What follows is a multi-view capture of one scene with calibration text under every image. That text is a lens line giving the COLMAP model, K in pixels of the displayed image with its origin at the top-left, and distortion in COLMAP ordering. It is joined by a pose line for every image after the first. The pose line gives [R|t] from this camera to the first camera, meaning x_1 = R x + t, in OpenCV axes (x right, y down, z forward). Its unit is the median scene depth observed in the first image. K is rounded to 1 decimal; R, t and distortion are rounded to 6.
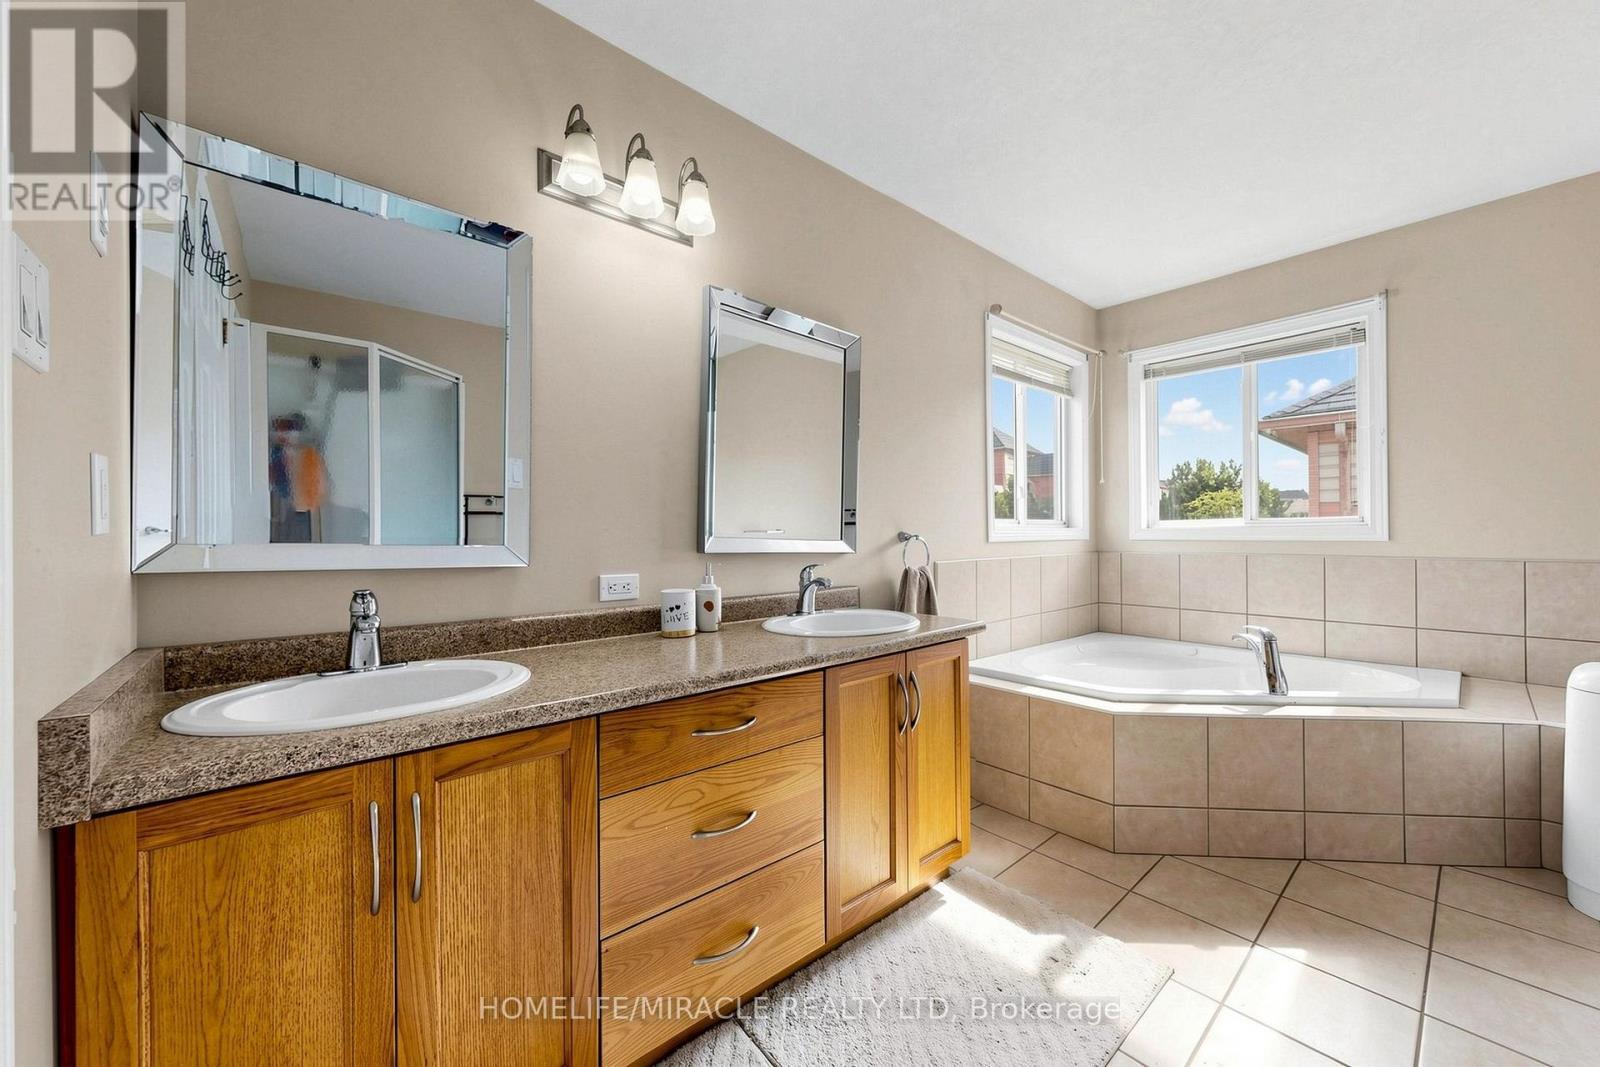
lens RADIAL K [[601.7, 0, 793.5], [0, 601.7, 536.4], [0, 0, 1]] dist [-0.000119, 0.000089]
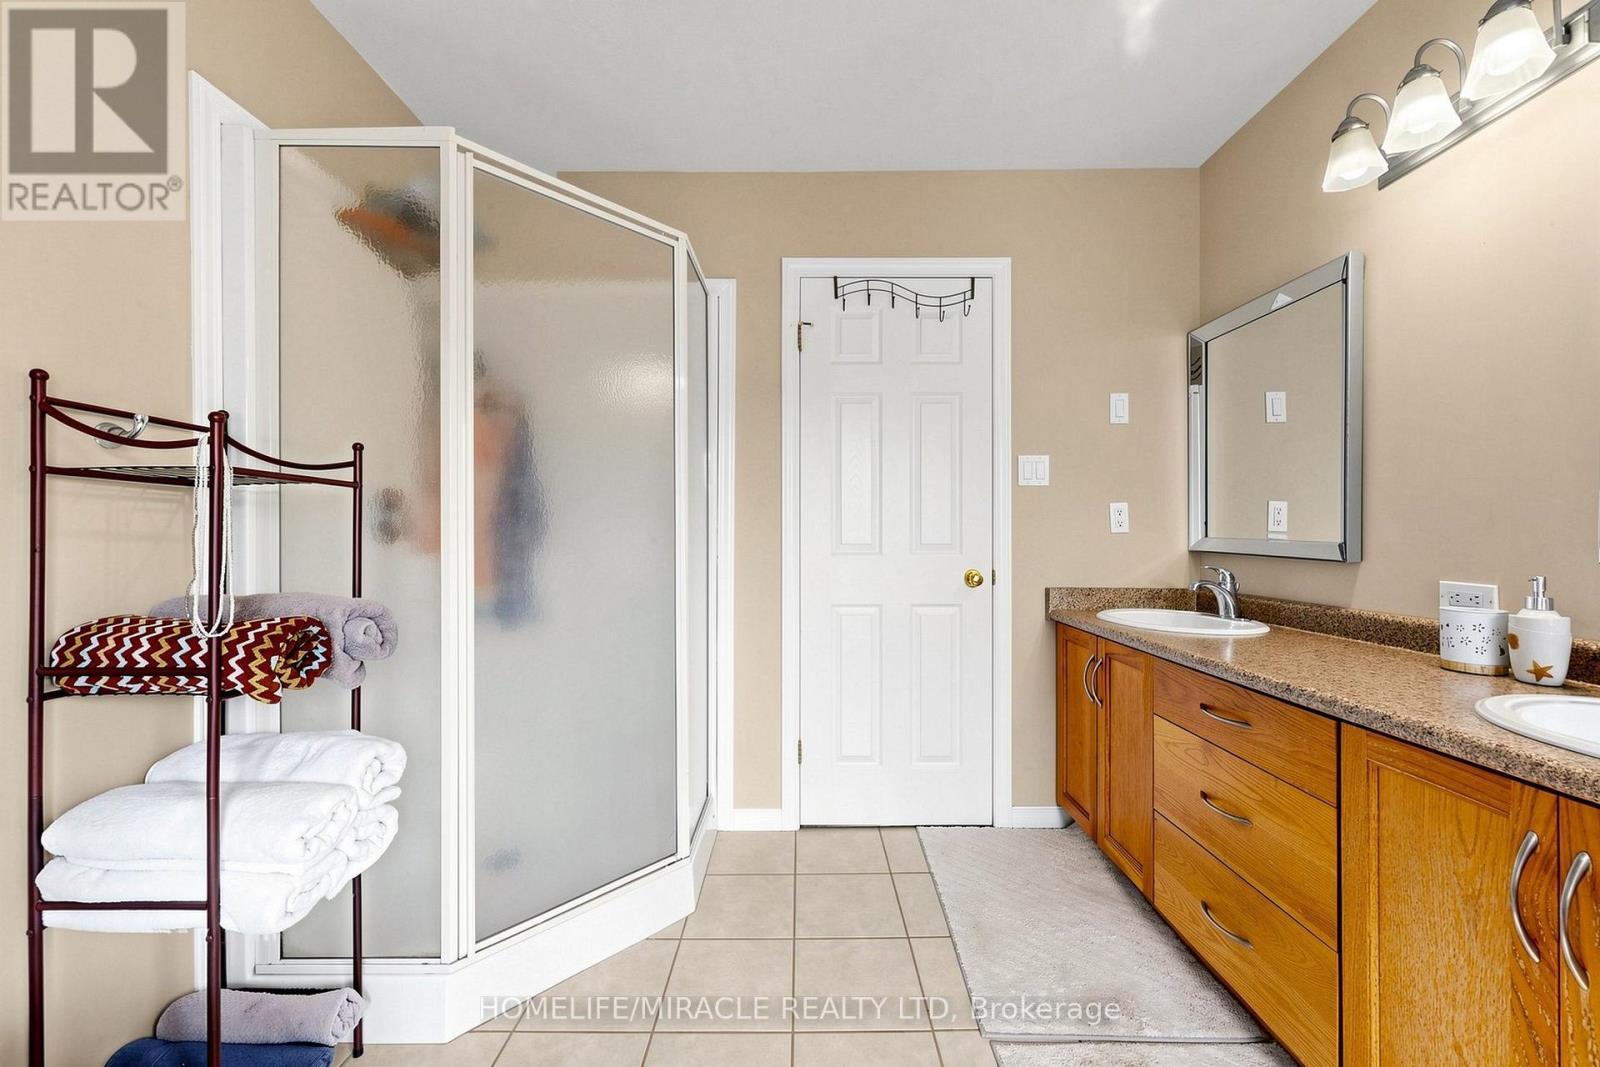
lens RADIAL K [[601.7, 0, 793.5], [0, 601.7, 536.4], [0, 0, 1]] dist [-0.000119, 0.000089]
pose [[-0.662382, 0.008708, -0.749116, 1.033364], [0.006226, 0.999962, 0.006119, -0.008806], [0.749140, -0.000611, -0.662411, 0.993895]]
